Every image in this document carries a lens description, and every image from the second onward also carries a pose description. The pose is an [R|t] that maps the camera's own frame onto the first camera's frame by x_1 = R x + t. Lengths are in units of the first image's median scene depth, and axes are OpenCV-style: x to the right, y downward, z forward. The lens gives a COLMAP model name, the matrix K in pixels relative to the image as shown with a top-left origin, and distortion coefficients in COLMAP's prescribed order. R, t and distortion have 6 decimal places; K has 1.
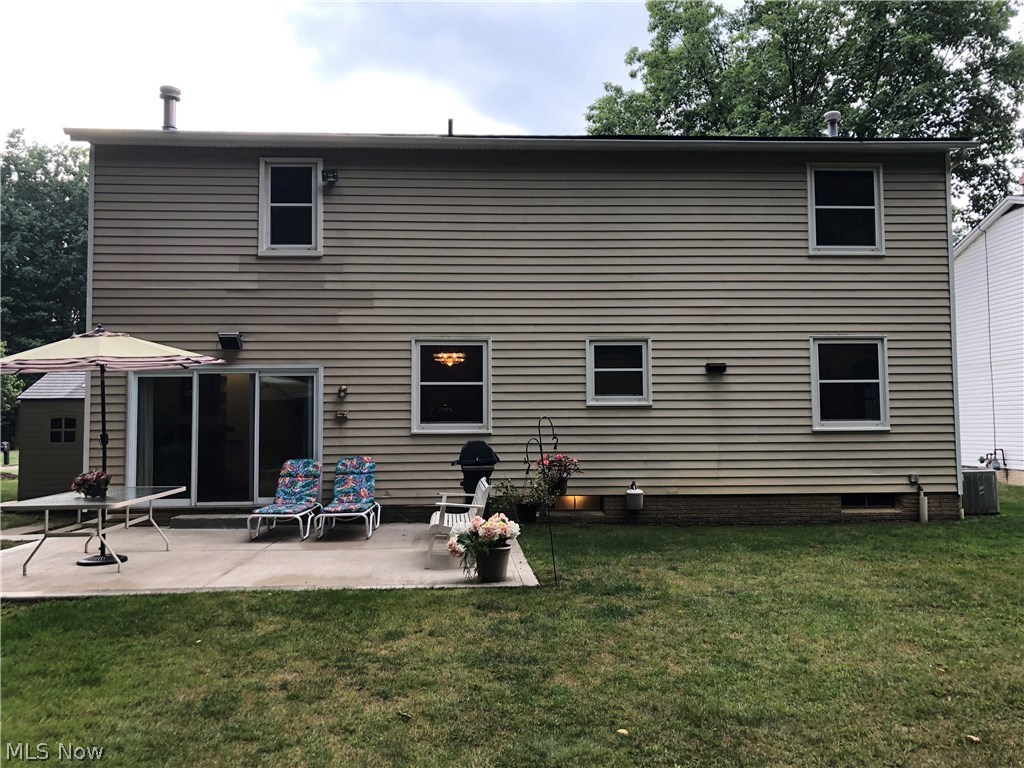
lens RADIAL K [[844.1, 0, 512.4], [0, 844.1, 375.0], [0, 0, 1]] dist [0.016190, -0.022158]
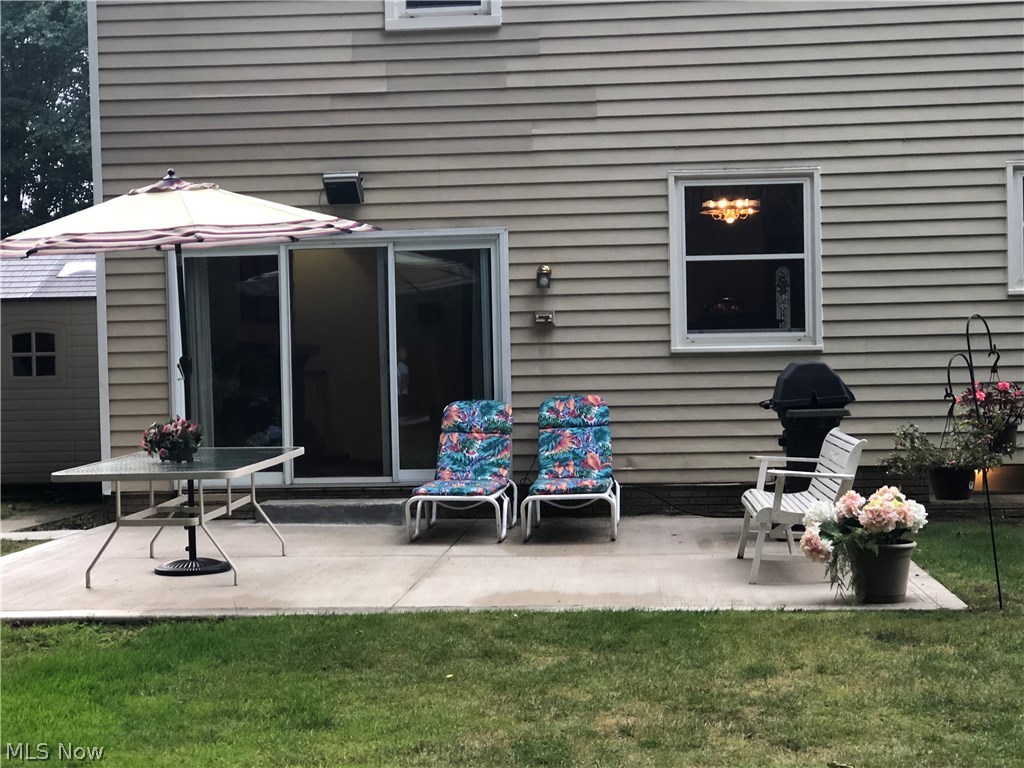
lens RADIAL K [[1710.9, 0, 510.7], [0, 1710.9, 389.7], [0, 0, 1]] dist [0.005842, 0.000000]
pose [[0.987113, -0.008957, -0.159774, -0.050236], [0.023081, 0.995961, 0.086766, -0.004266], [0.158352, -0.089336, 0.983333, -0.101575]]
